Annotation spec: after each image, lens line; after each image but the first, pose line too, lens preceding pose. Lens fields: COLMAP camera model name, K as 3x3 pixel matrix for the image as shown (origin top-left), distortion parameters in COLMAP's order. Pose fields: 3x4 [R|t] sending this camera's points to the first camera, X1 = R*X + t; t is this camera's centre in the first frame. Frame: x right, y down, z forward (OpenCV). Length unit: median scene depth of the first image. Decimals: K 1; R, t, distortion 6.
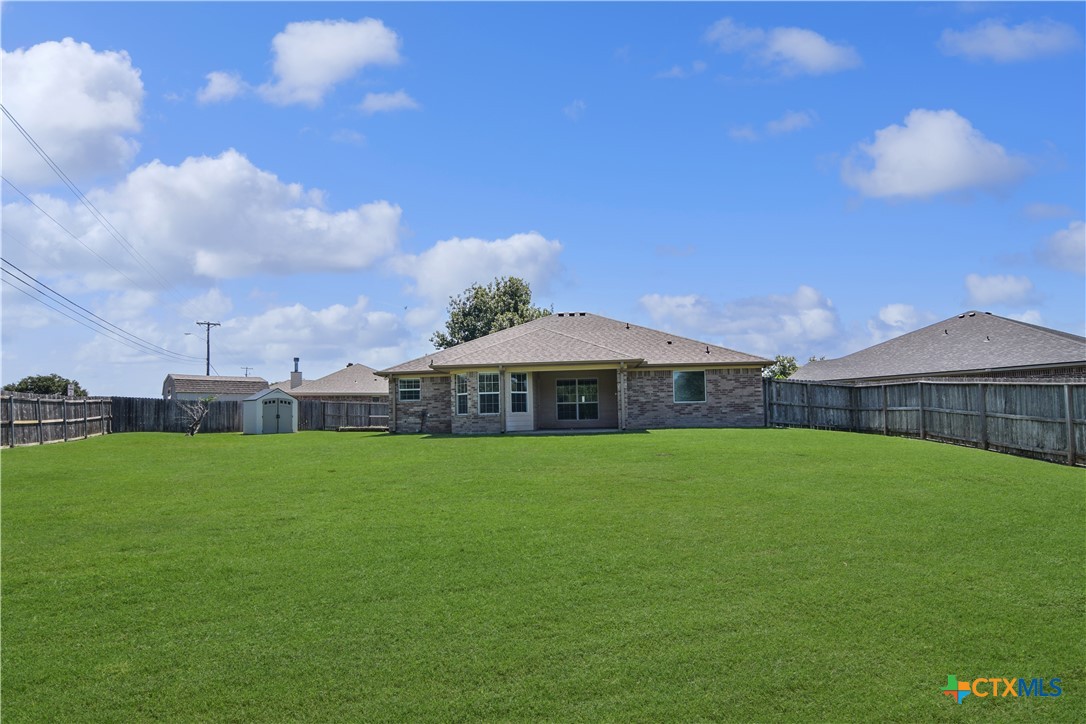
lens RADIAL K [[567.1, 0, 543.0], [0, 567.1, 362.0], [0, 0, 1]] dist [-0.001288, -0.025083]
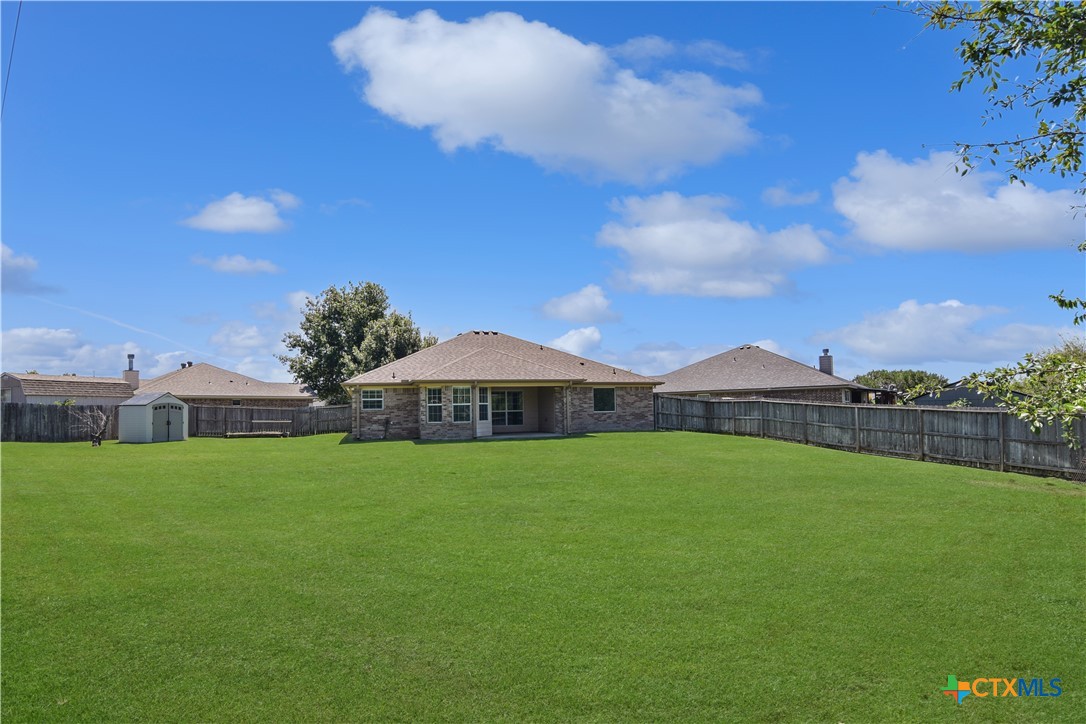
lens RADIAL K [[567.1, 0, 543.0], [0, 567.1, 362.0], [0, 0, 1]] dist [-0.001288, -0.025083]
pose [[0.910191, 0.037148, 0.412520, -0.416282], [-0.038788, 0.999238, -0.004402, -0.032699], [-0.412369, -0.011994, 0.910938, -0.128431]]
